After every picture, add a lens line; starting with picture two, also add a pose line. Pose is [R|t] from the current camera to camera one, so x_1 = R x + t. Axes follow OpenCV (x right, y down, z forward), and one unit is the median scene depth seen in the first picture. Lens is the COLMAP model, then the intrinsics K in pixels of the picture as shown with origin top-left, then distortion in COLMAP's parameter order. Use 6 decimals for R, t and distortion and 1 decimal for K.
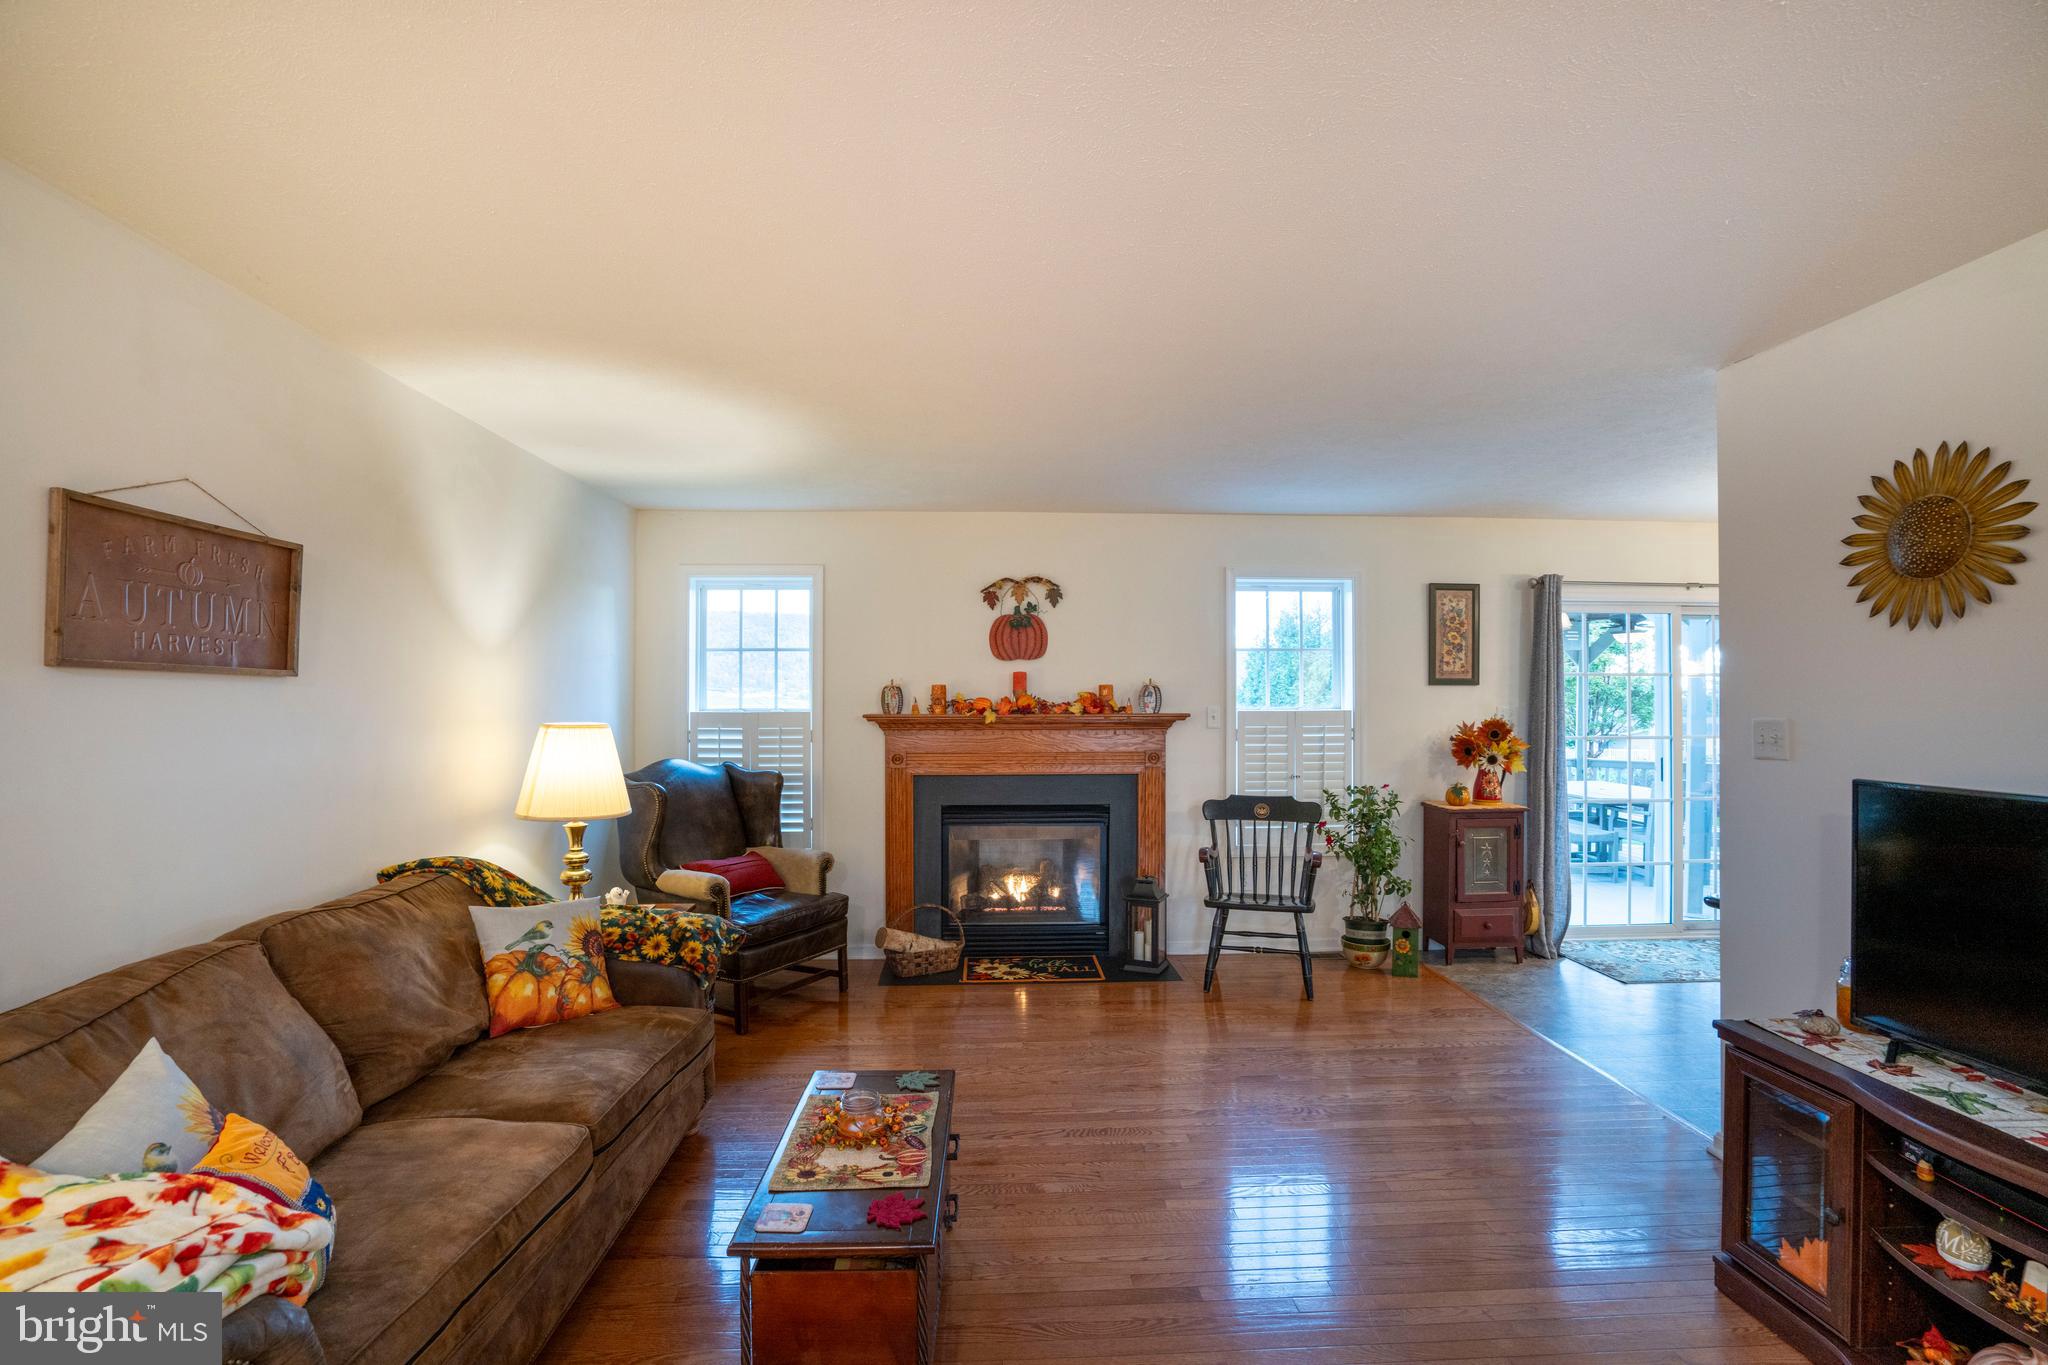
lens RADIAL K [[948.2, 0, 1020.8], [0, 948.2, 689.3], [0, 0, 1]] dist [-0.064210, 0.025013]
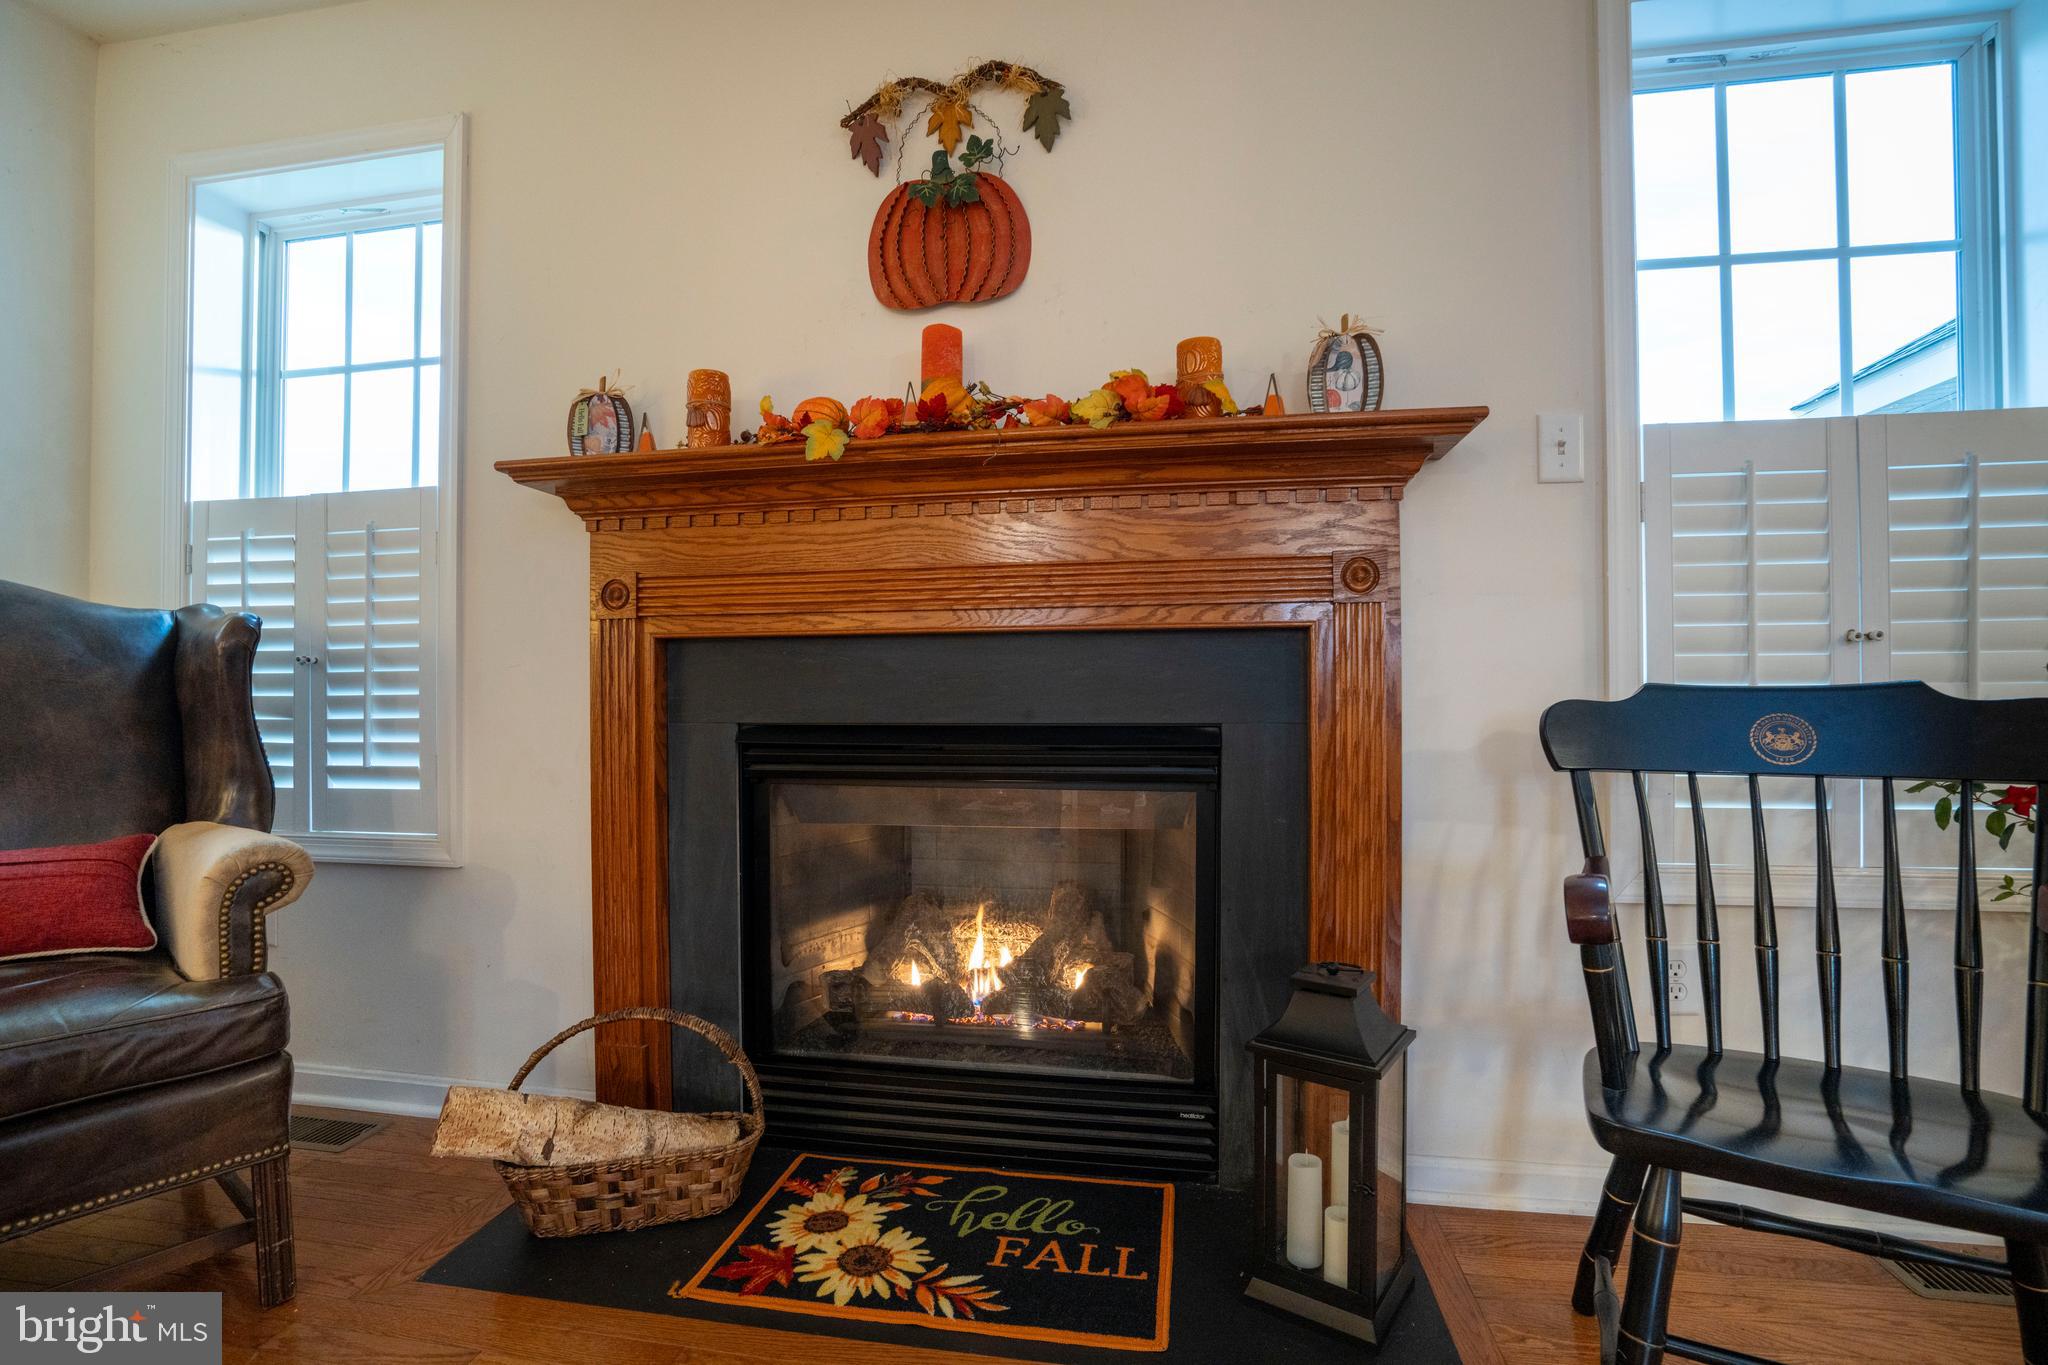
lens RADIAL K [[948.2, 0, 1020.8], [0, 948.2, 689.3], [0, 0, 1]] dist [-0.064210, 0.025013]
pose [[0.975308, -0.005143, -0.220790, 0.102662], [0.006636, 0.999960, 0.006021, 0.110731], [0.220750, -0.007338, 0.975303, 0.695657]]
